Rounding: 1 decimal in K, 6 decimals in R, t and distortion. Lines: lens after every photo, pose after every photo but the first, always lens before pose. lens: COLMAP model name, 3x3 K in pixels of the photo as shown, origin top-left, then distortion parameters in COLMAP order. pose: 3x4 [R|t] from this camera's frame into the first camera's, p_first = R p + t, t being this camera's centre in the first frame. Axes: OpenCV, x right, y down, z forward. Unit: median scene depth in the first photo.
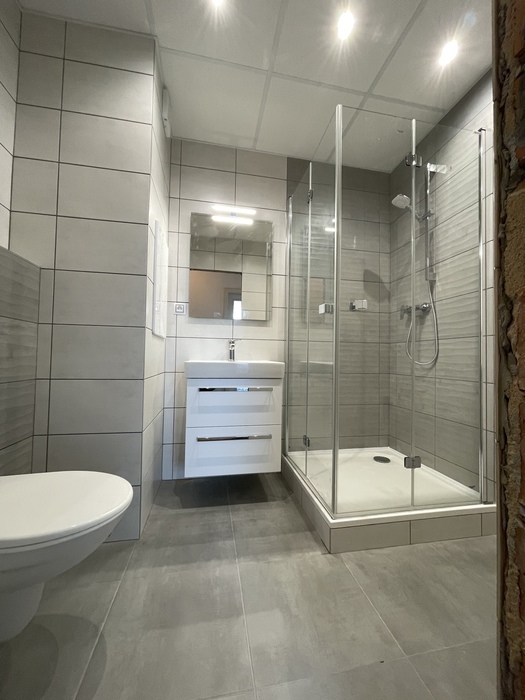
lens RADIAL K [[282.8, 0, 264.8], [0, 282.8, 350.7], [0, 0, 1]] dist [-0.007001, 0.001143]
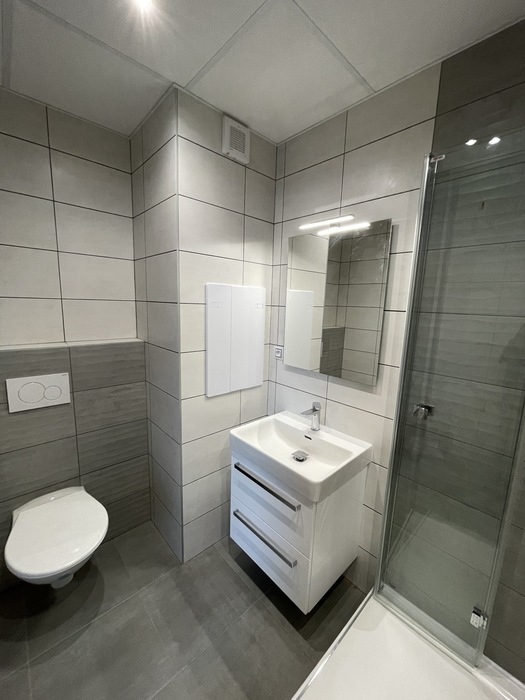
lens RADIAL K [[282.8, 0, 265.9], [0, 282.8, 348.6], [0, 0, 1]] dist [-0.007001, 0.001143]
pose [[0.529780, 0.137631, -0.836893, 0.516840], [0.000940, 0.986650, 0.162854, -0.371246], [0.848134, -0.087063, 0.522578, 0.595183]]
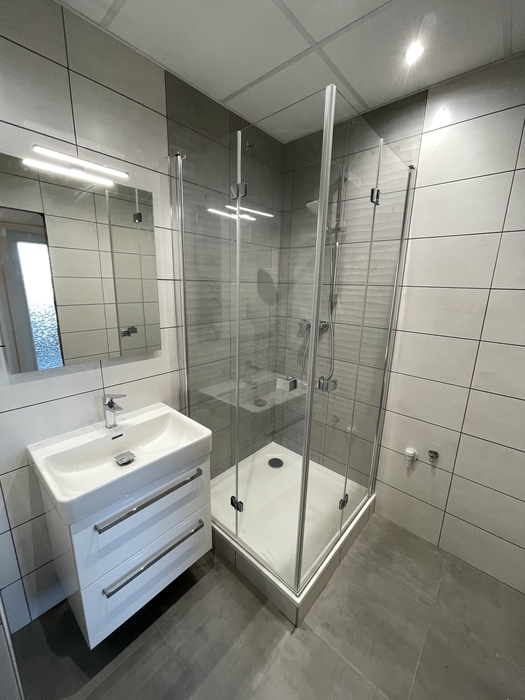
lens RADIAL K [[282.8, 0, 264.9], [0, 282.8, 349.6], [0, 0, 1]] dist [-0.007001, 0.001143]
pose [[0.789297, -0.137279, 0.598468, -0.244116], [-0.029366, 0.965131, 0.260116, -0.375270], [-0.613309, -0.222883, 0.757744, 0.394298]]
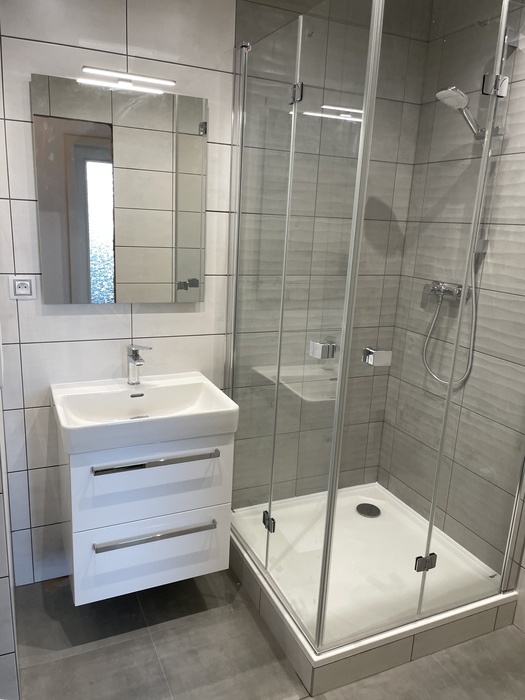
lens RADIAL K [[532.7, 0, 257.2], [0, 532.7, 357.2], [0, 0, 1]] dist [0.076805, -0.102084]
pose [[0.972091, -0.029166, 0.232784, -0.150158], [-0.037900, 0.959685, 0.278510, -0.372461], [-0.231522, -0.279560, 0.931796, -0.013164]]
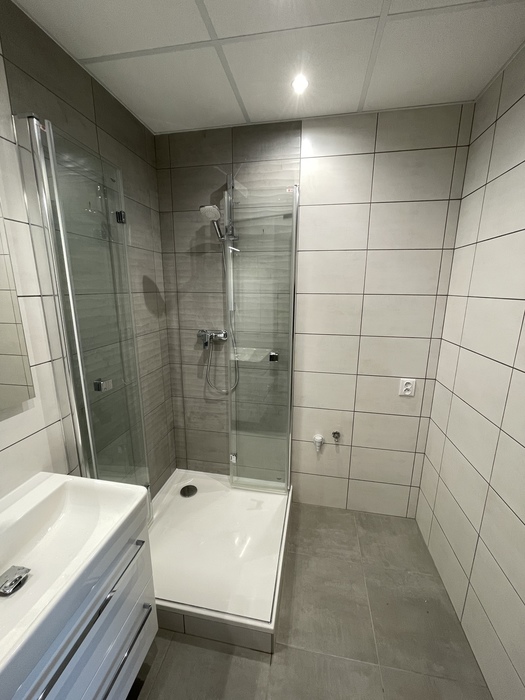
lens RADIAL K [[282.8, 0, 266.0], [0, 282.8, 349.2], [0, 0, 1]] dist [-0.007001, 0.001143]
pose [[0.353892, -0.214931, 0.910256, -0.322858], [-0.027018, 0.970482, 0.239656, -0.394461], [-0.934896, -0.109406, 0.337639, 0.606583]]
